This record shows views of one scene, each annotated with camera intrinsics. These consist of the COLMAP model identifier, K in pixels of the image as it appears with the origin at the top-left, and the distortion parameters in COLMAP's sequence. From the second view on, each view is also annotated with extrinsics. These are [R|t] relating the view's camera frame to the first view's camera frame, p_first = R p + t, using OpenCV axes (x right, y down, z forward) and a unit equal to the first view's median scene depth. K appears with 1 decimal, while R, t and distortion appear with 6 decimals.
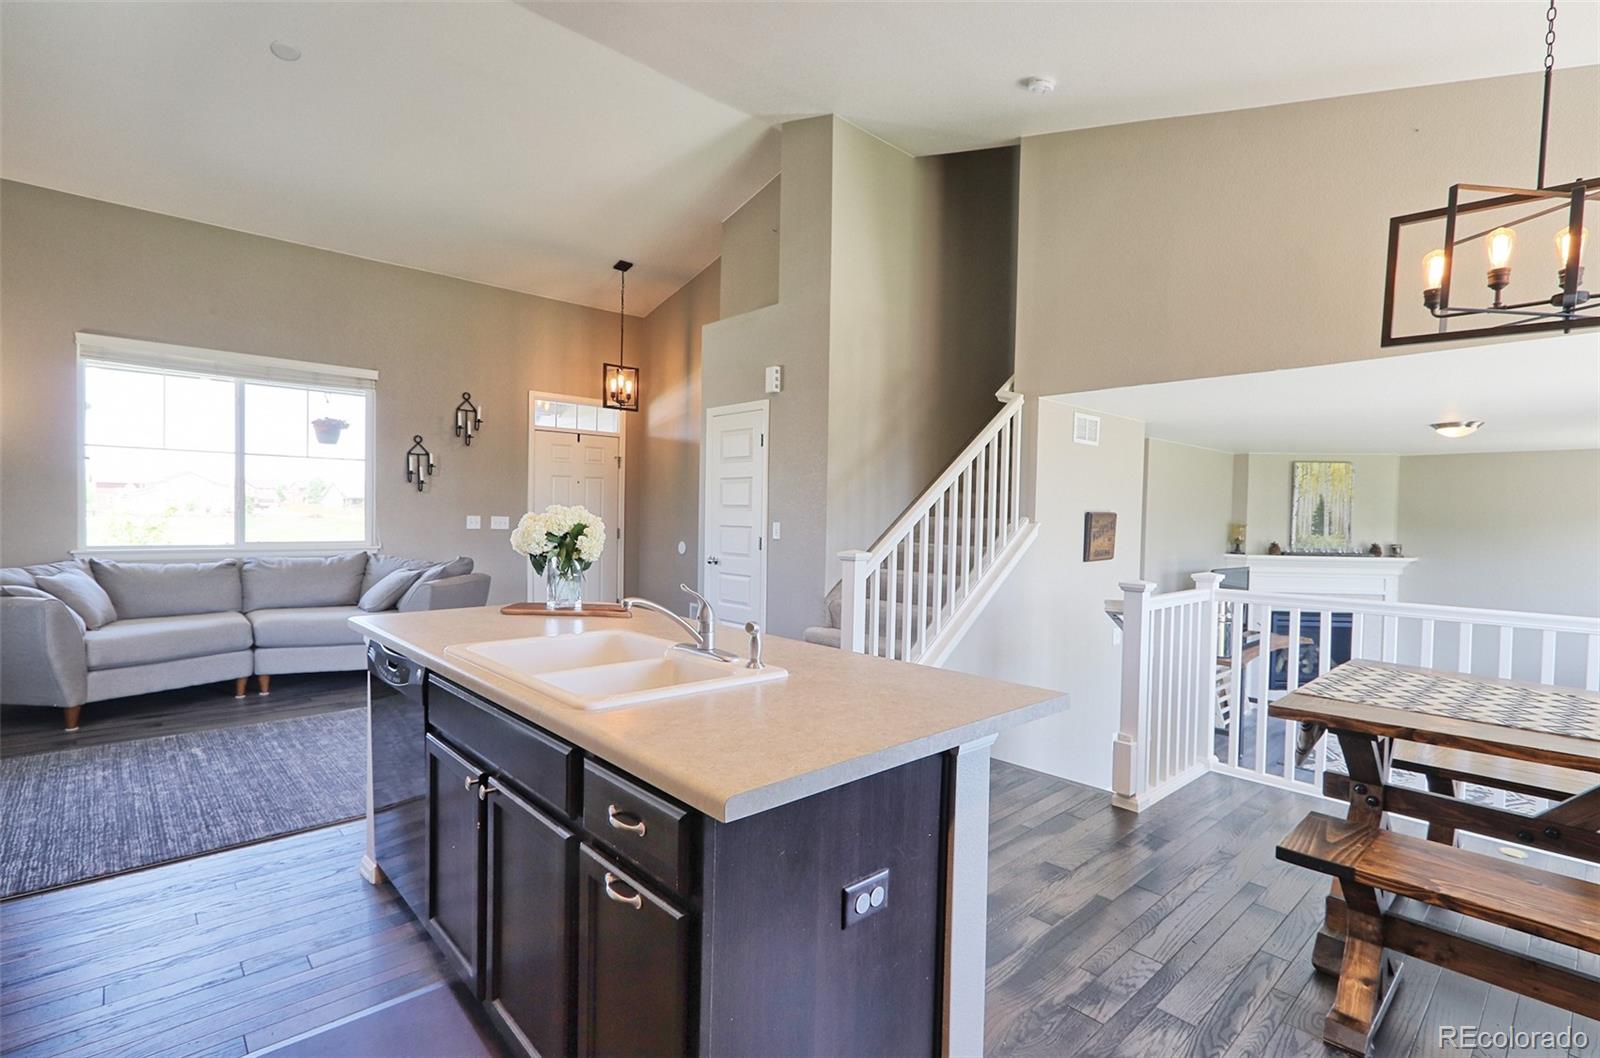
lens RADIAL K [[727.4, 0, 789.2], [0, 727.4, 527.4], [0, 0, 1]] dist [-0.000429, 0.004904]
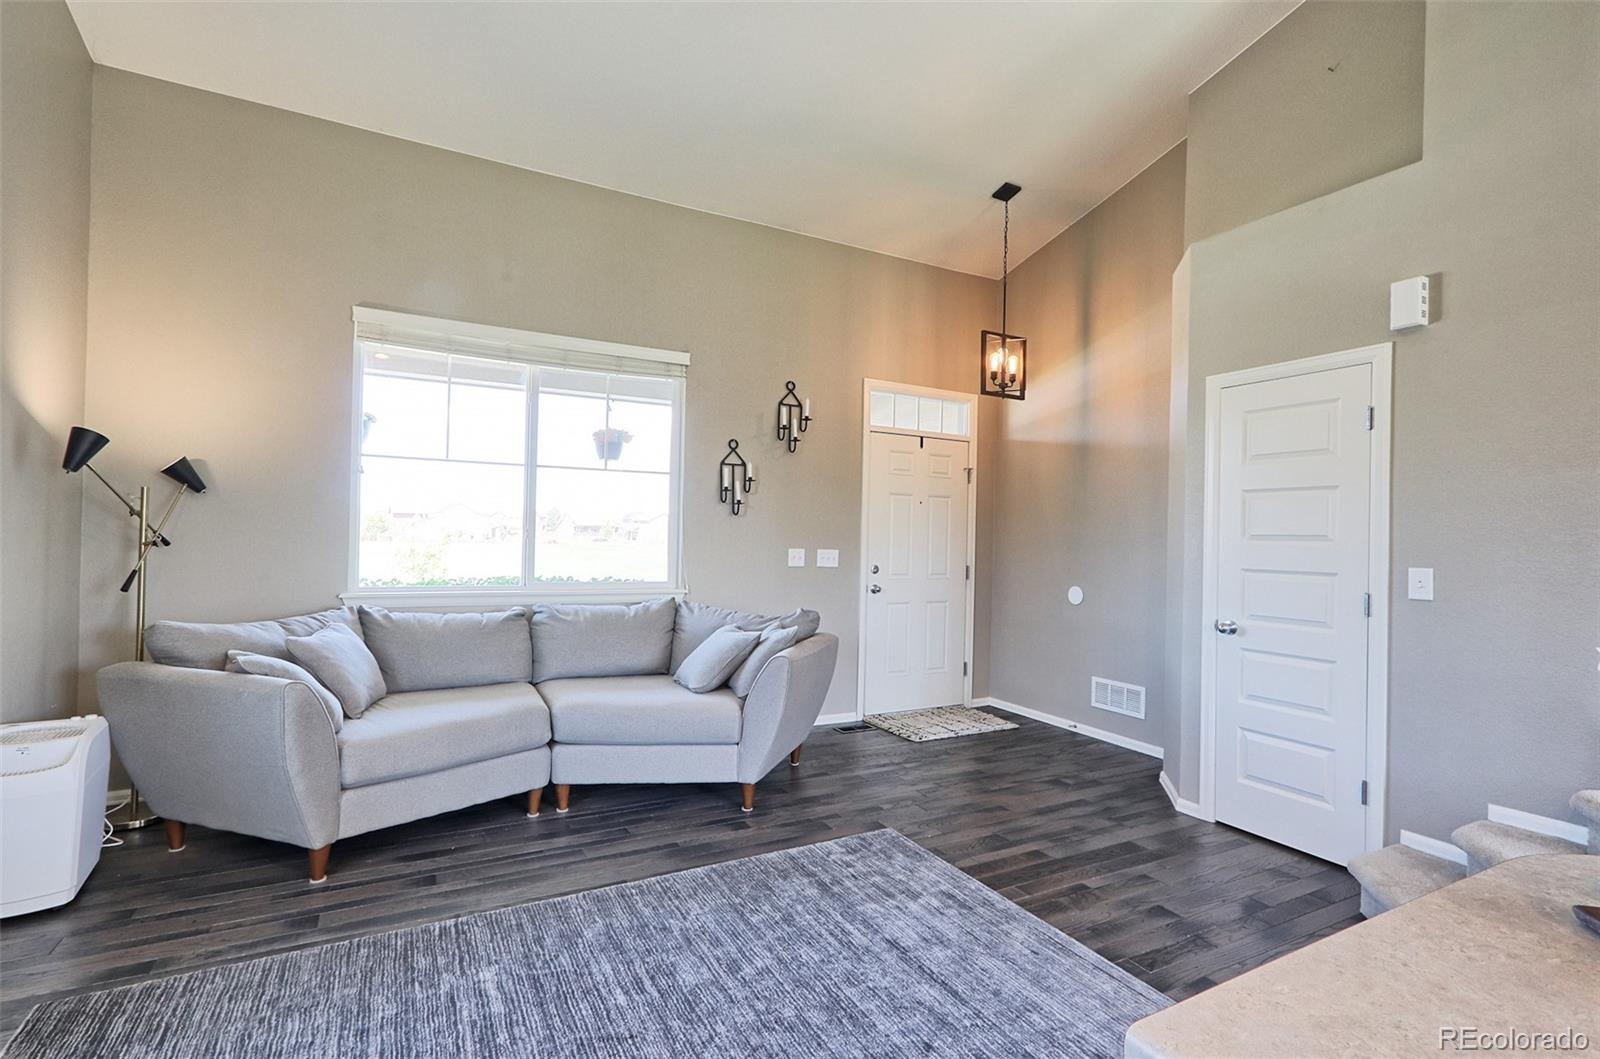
lens RADIAL K [[727.4, 0, 798.2], [0, 727.4, 530.8], [0, 0, 1]] dist [-0.000429, 0.004904]
pose [[0.968655, 0.001731, -0.248403, -0.291980], [-0.009973, 0.999441, -0.031924, -0.011643], [0.248209, 0.033401, 0.968130, 0.334472]]
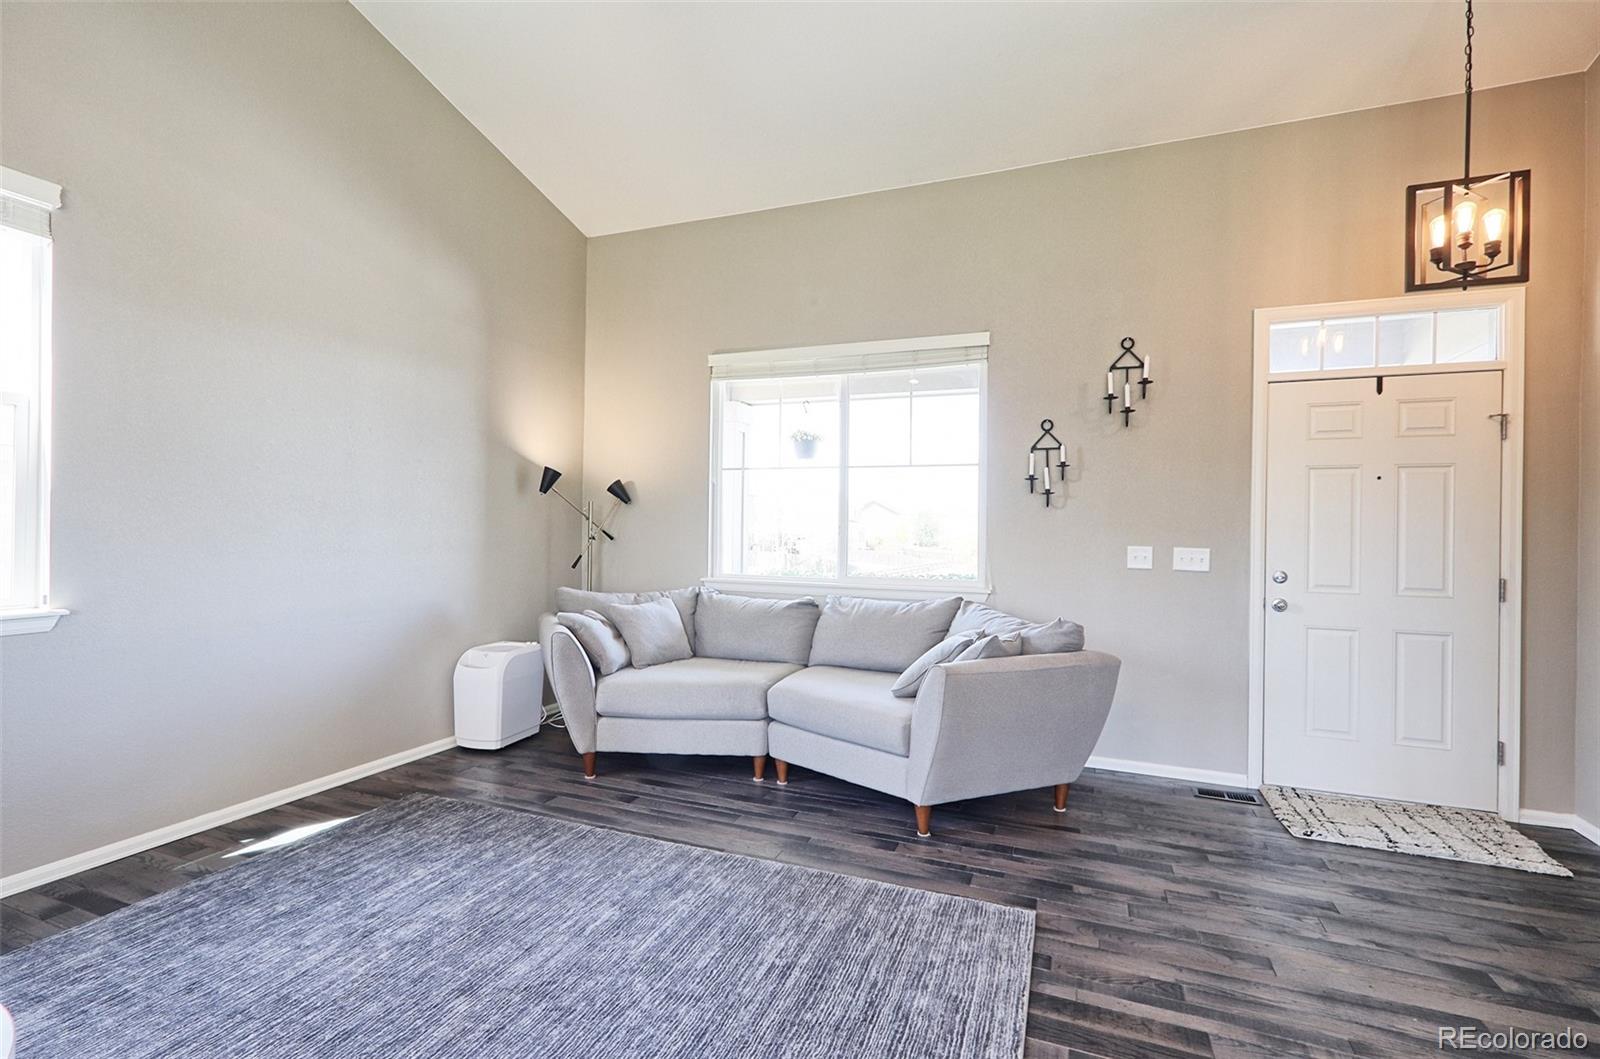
lens RADIAL K [[727.4, 0, 798.0], [0, 727.4, 531.4], [0, 0, 1]] dist [-0.000429, 0.004904]
pose [[0.445683, -0.005525, -0.895174, -0.040949], [-0.022914, 0.999583, -0.017578, -0.013338], [0.894897, 0.028346, 0.445371, 0.582559]]
